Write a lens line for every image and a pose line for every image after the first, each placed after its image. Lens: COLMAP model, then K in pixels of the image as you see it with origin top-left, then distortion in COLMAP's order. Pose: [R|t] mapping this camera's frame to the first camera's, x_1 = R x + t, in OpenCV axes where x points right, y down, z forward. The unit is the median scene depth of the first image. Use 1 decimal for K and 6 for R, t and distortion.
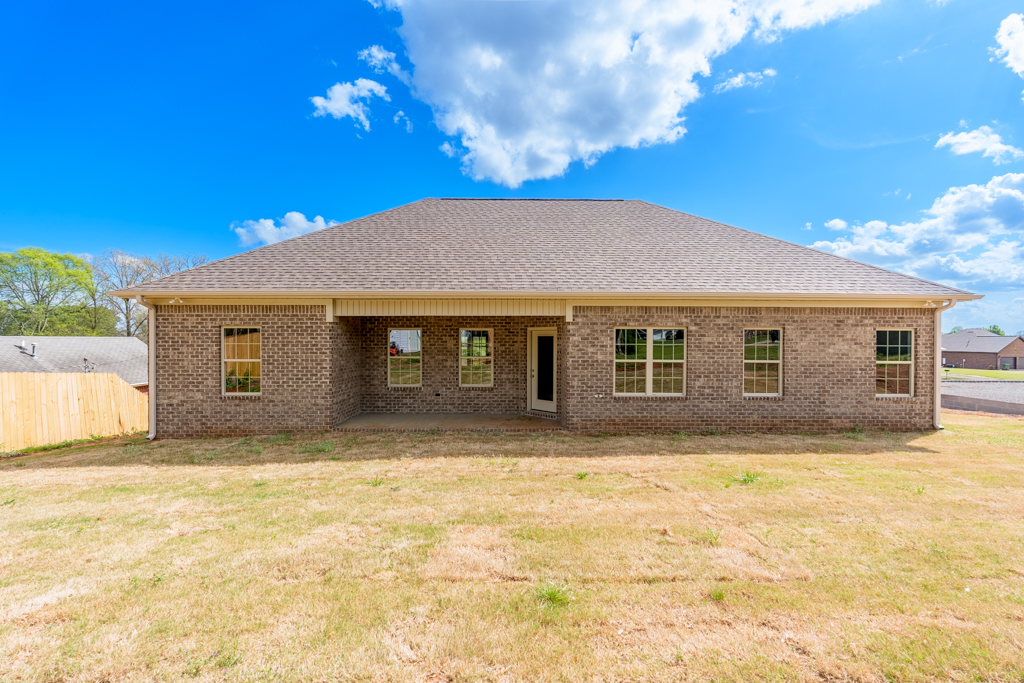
lens RADIAL K [[445.9, 0, 514.8], [0, 445.9, 341.1], [0, 0, 1]] dist [0.002028, -0.000957]
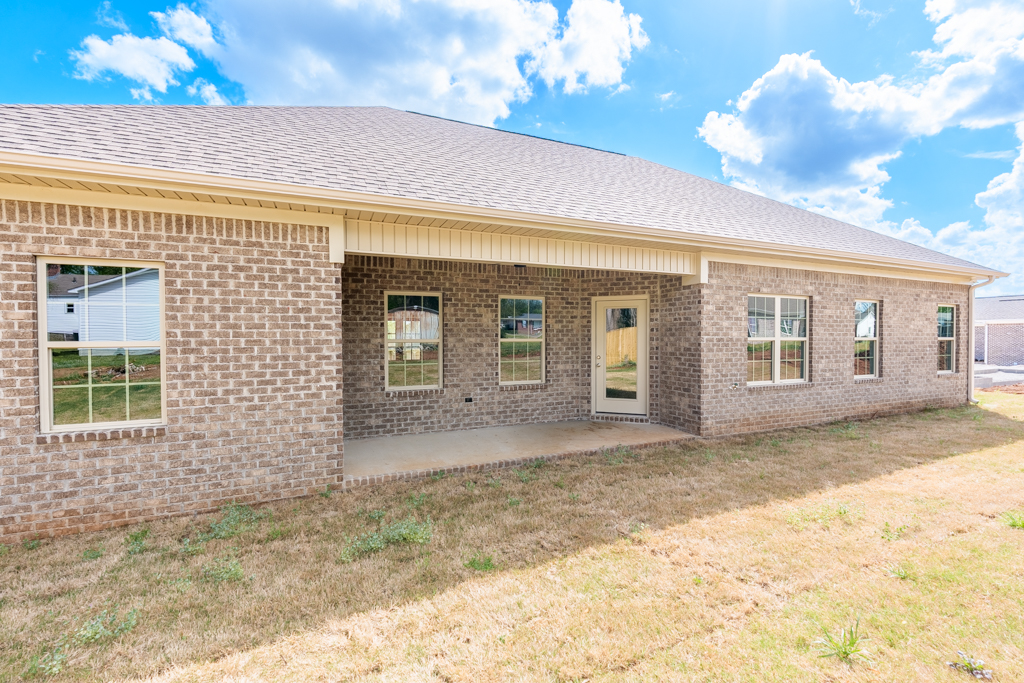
lens RADIAL K [[445.9, 0, 510.3], [0, 445.9, 342.0], [0, 0, 1]] dist [0.002028, -0.000957]
pose [[0.918124, -0.009511, 0.396179, -0.434111], [0.006665, 0.999941, 0.008560, 0.040358], [-0.396237, -0.005219, 0.918133, 0.476899]]
